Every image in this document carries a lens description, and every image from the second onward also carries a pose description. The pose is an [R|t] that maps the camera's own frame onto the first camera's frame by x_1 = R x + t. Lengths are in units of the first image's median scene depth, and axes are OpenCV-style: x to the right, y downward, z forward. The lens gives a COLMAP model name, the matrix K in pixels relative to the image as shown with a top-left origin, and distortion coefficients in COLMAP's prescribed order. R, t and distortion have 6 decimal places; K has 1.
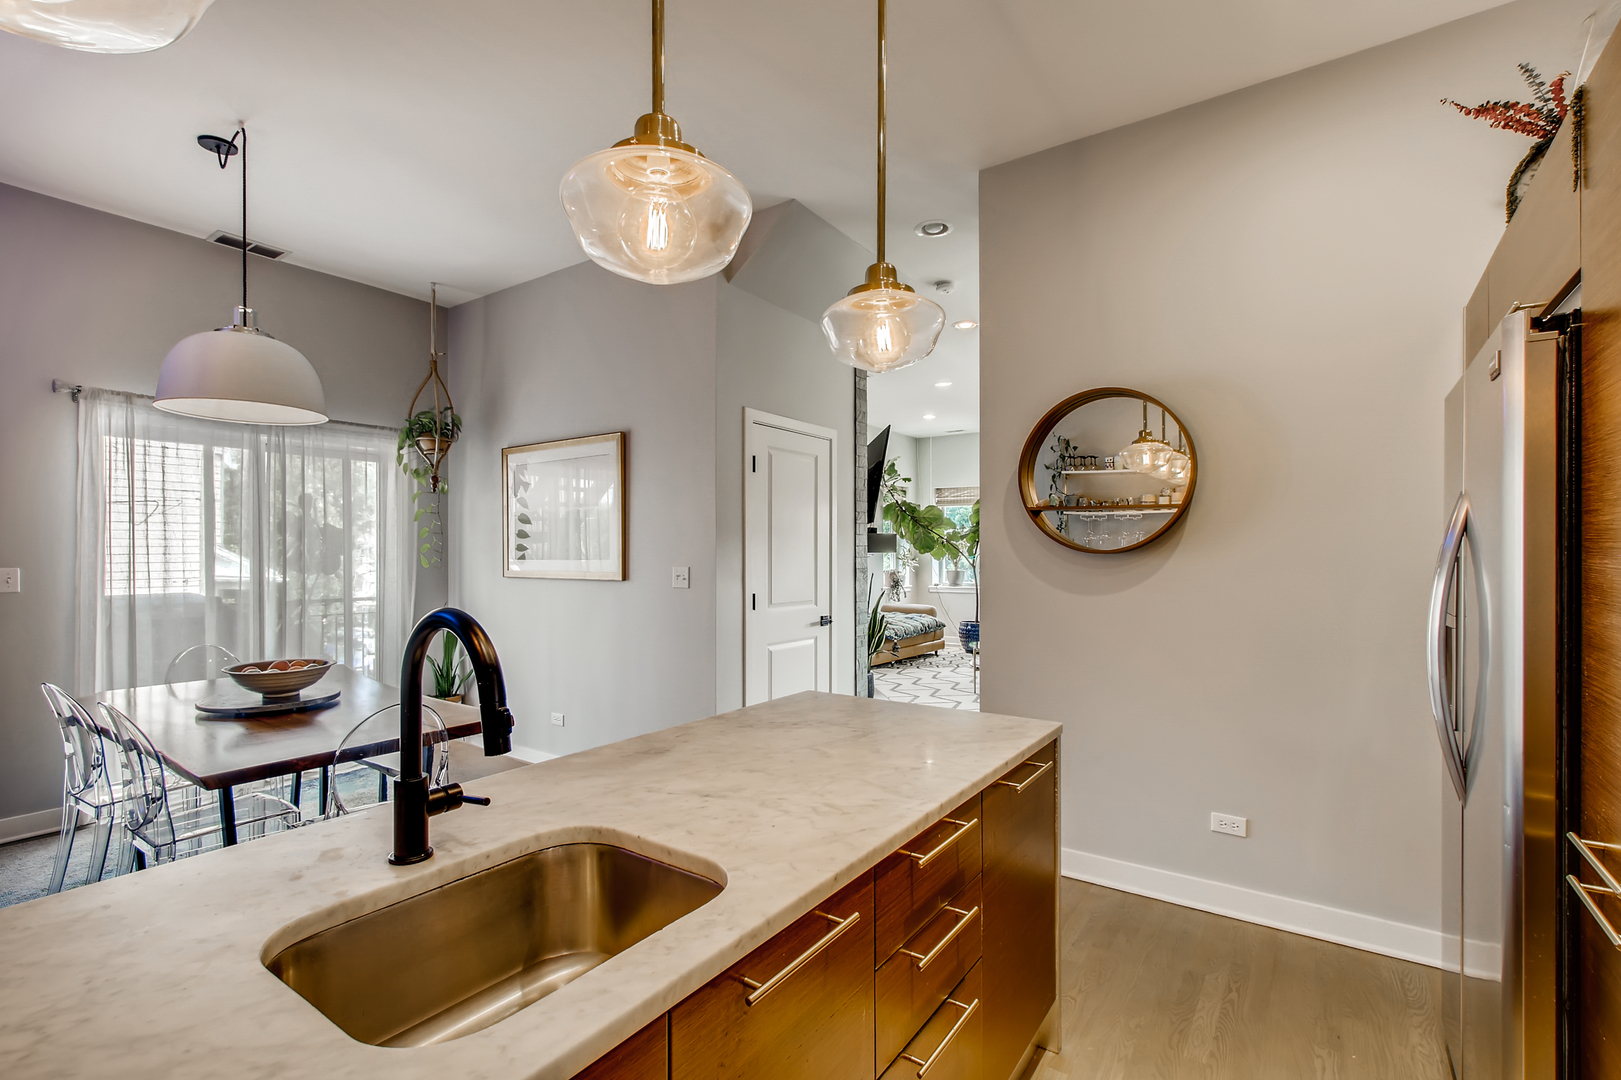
lens RADIAL K [[743.6, 0, 814.3], [0, 743.6, 548.0], [0, 0, 1]] dist [-0.000411, -0.000039]
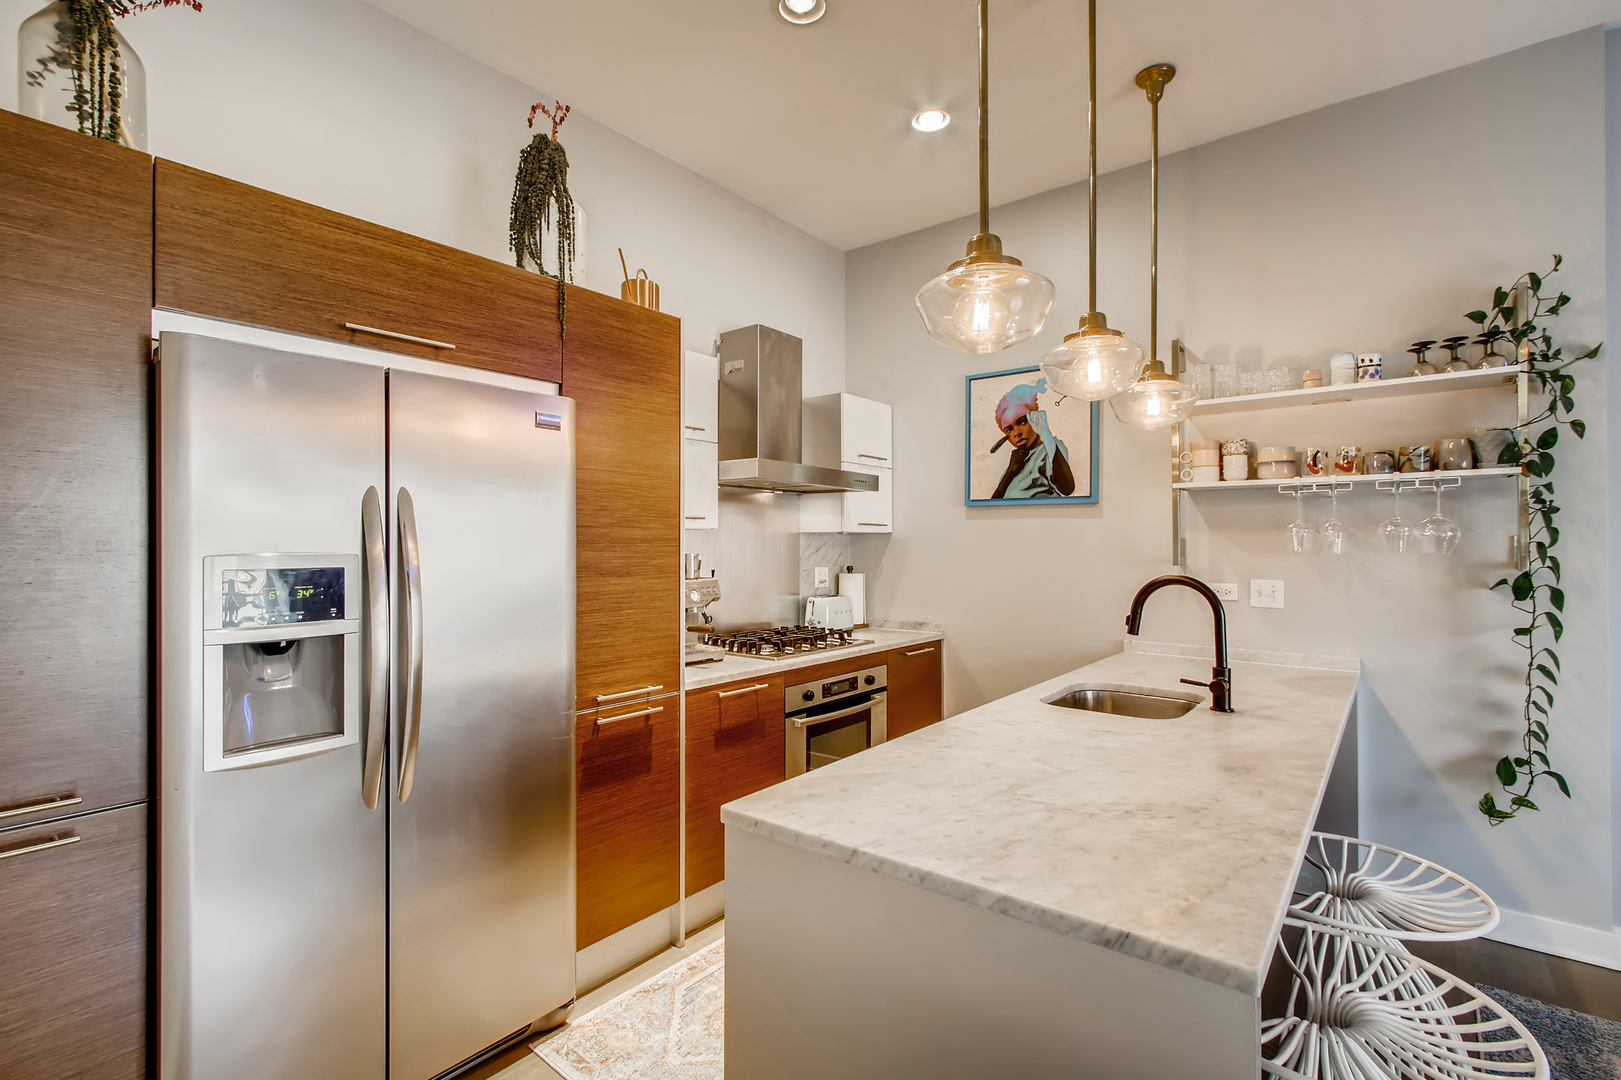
lens RADIAL K [[743.6, 0, 814.3], [0, 743.6, 548.0], [0, 0, 1]] dist [-0.000411, -0.000039]
pose [[-0.998241, 0.001043, 0.059271, 0.245395], [0.001257, 0.999993, 0.003567, 0.000613], [-0.059267, 0.003635, -0.998236, 1.930832]]
